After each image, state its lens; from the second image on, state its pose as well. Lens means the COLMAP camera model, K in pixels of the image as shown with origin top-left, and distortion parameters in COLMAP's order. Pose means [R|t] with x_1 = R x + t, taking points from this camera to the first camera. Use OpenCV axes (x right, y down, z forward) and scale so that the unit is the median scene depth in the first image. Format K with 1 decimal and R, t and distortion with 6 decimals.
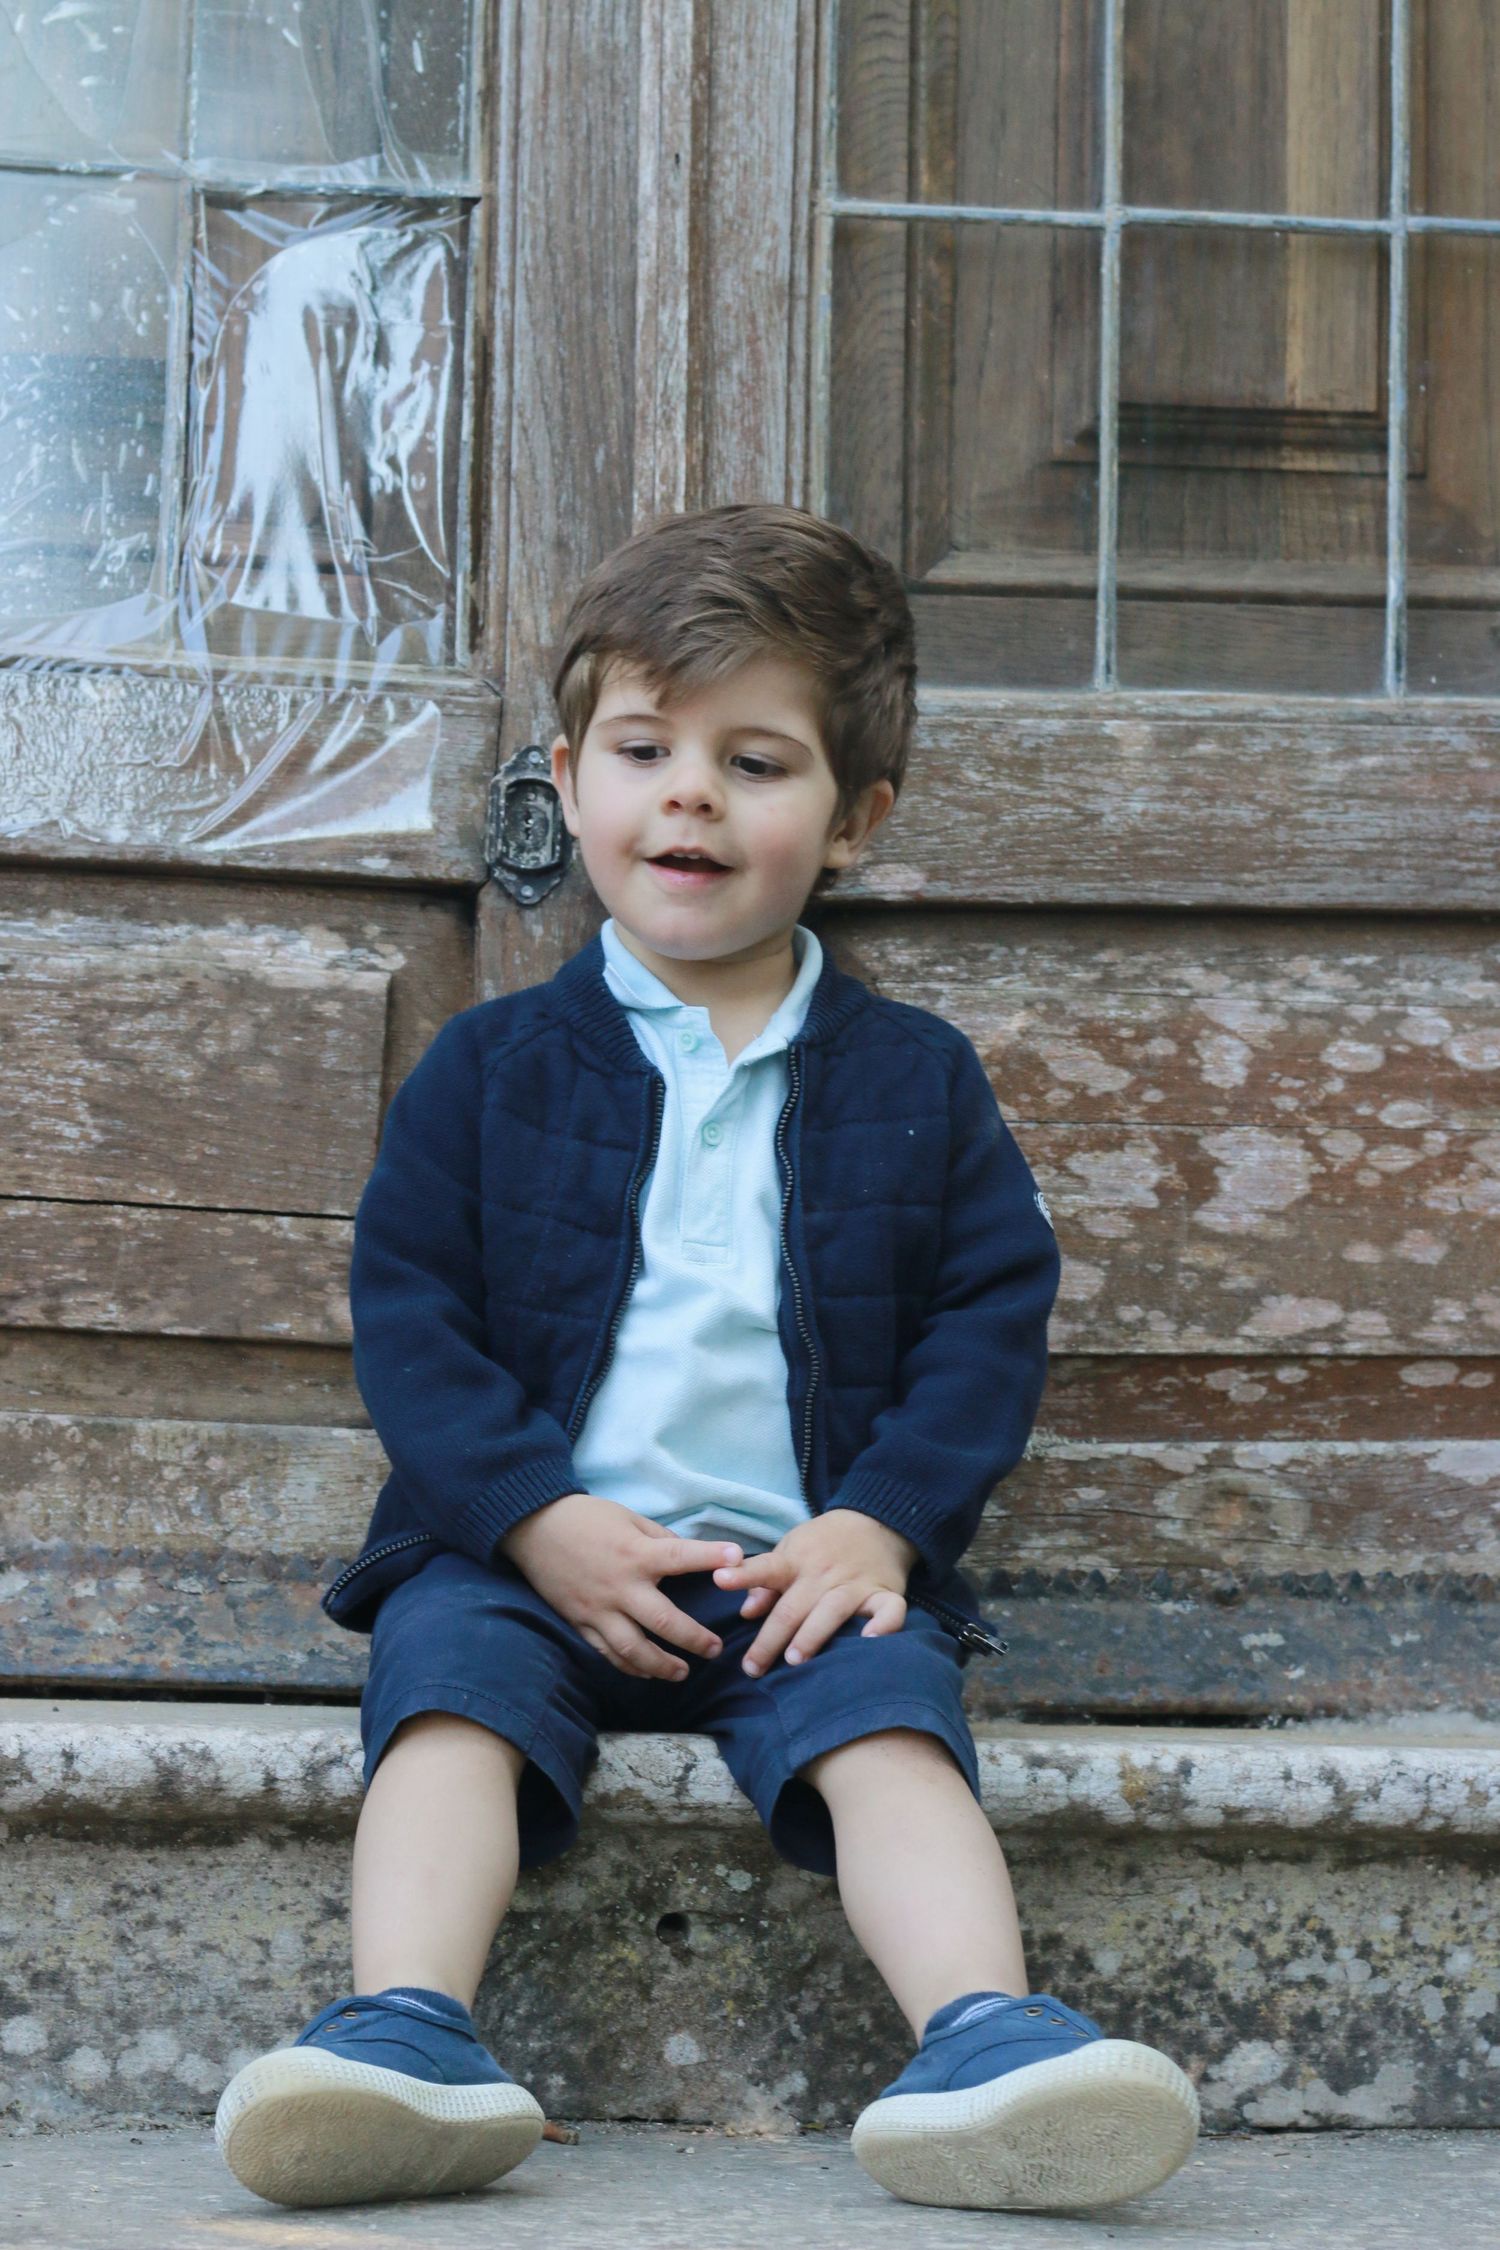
lens RADIAL K [[5219.1, 0, 758.5], [0, 5219.1, 1114.2], [0, 0, 1]] dist [-0.099605, 0.000000]
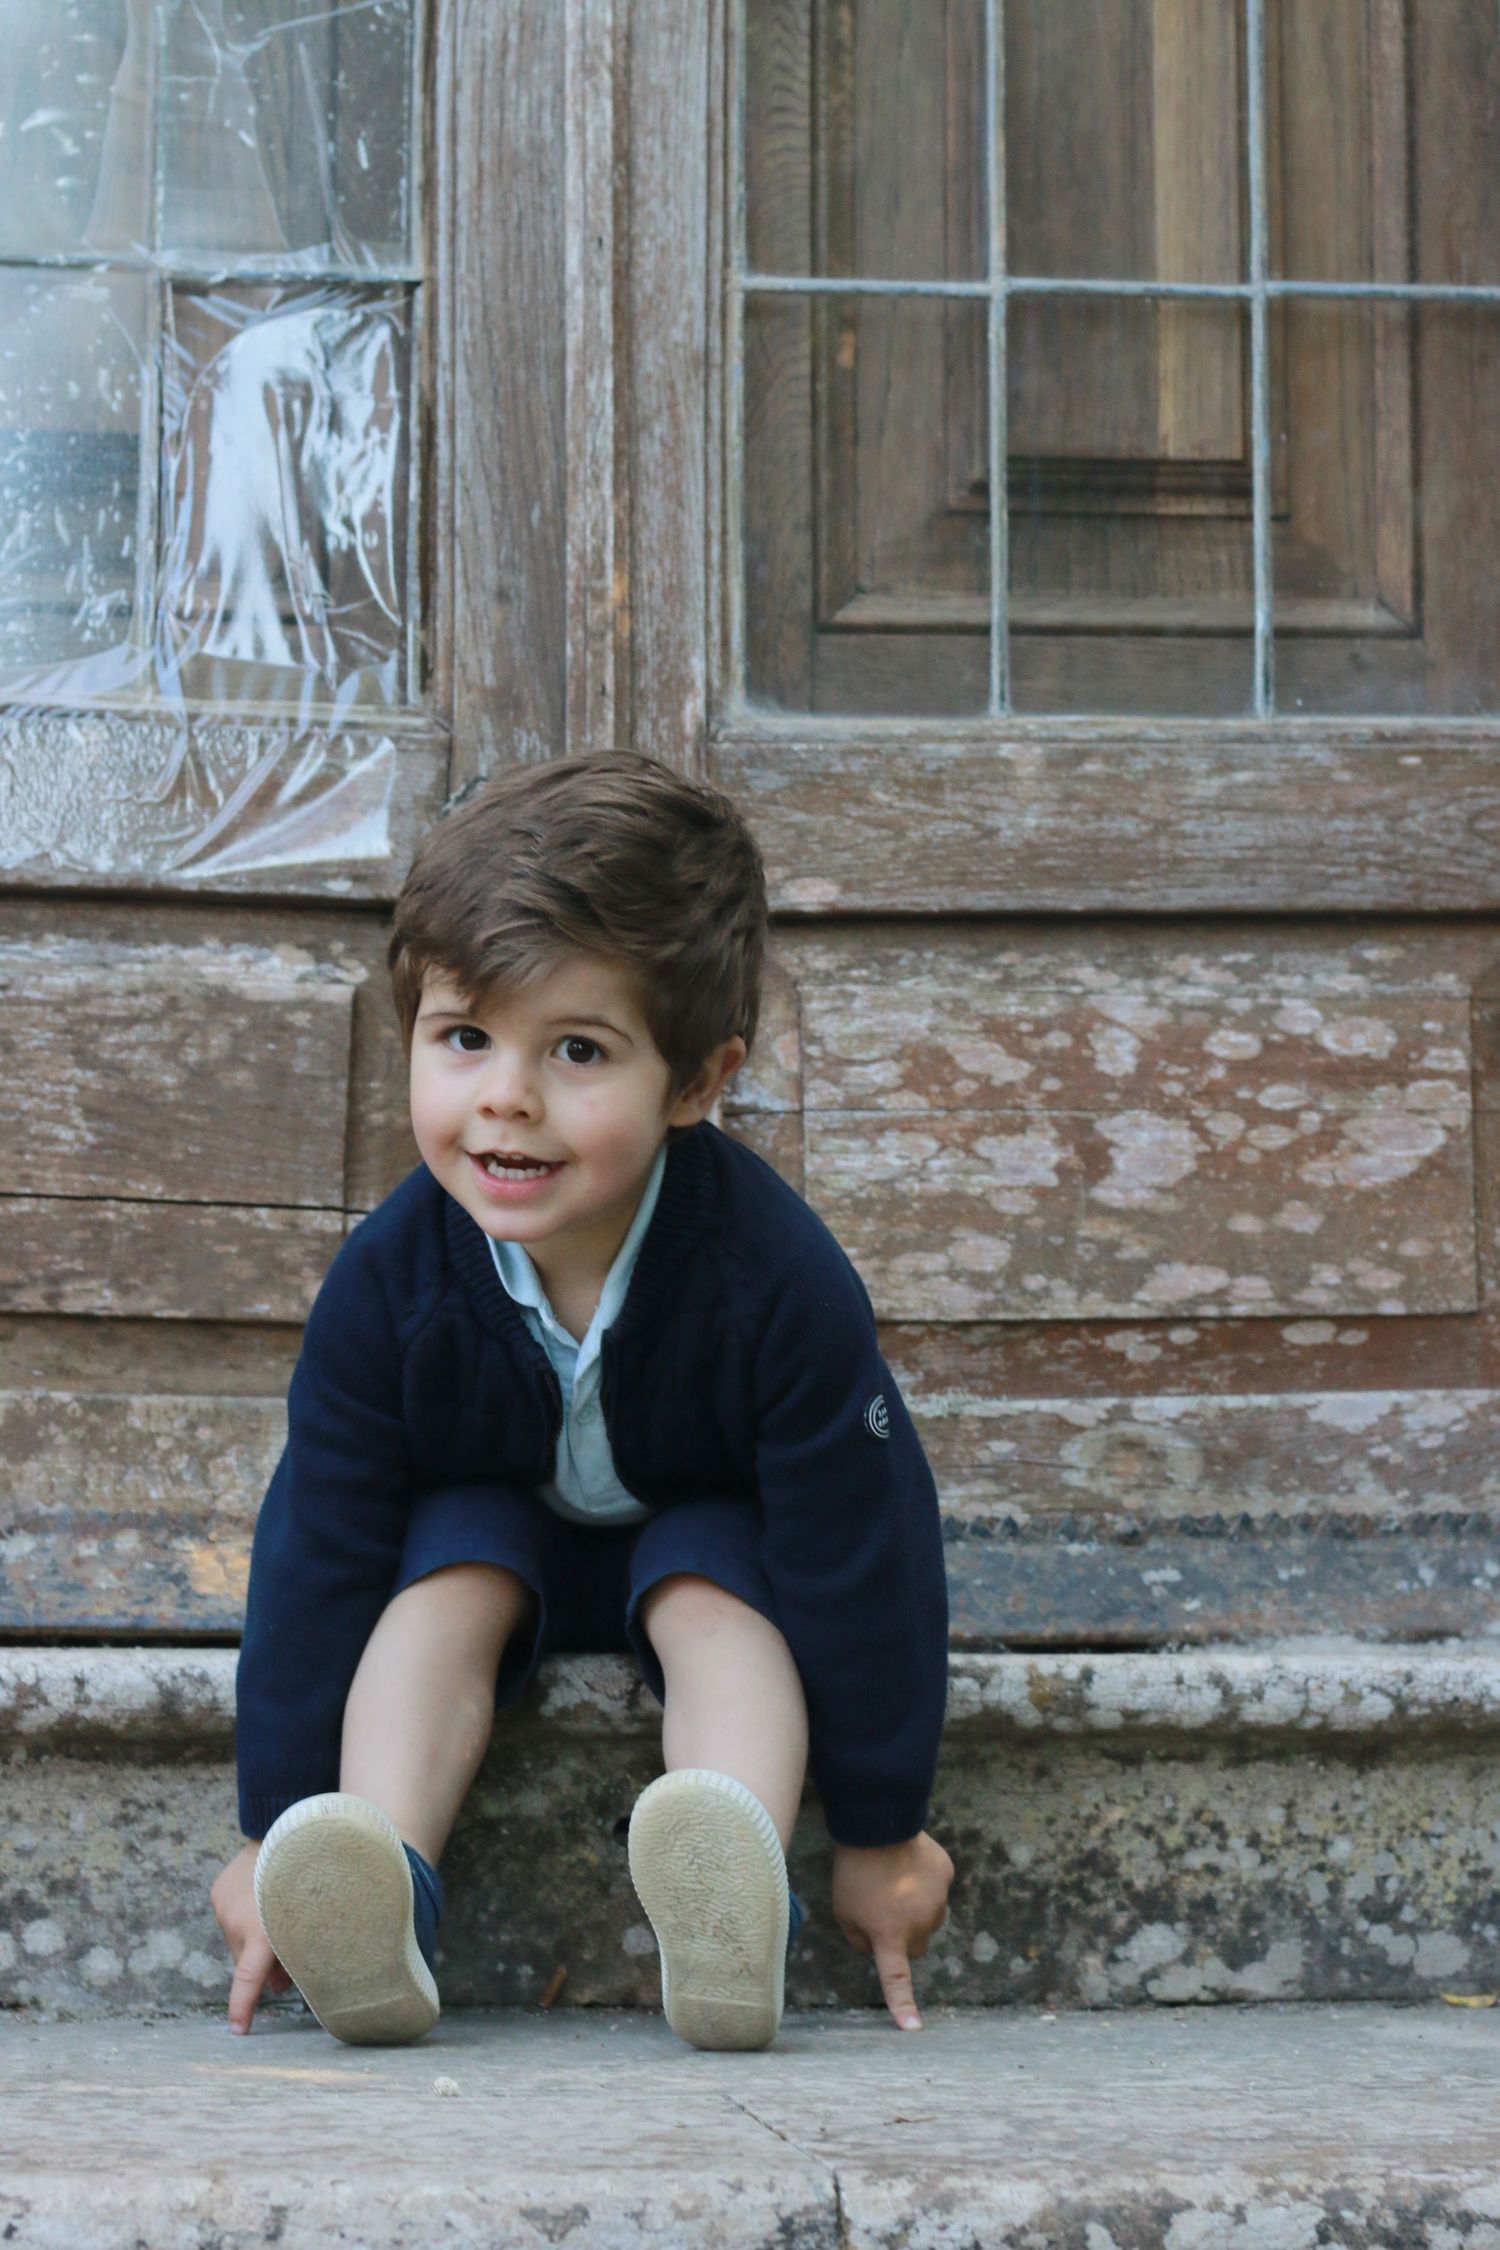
lens RADIAL K [[5219.1, 0, 752.2], [0, 5219.1, 1130.3], [0, 0, 1]] dist [-0.099605, 0.000000]
pose [[0.999749, -0.020724, 0.008488, 0.003215], [0.020876, 0.999616, -0.018215, 0.024989], [-0.008107, 0.018388, 0.999798, -0.097602]]
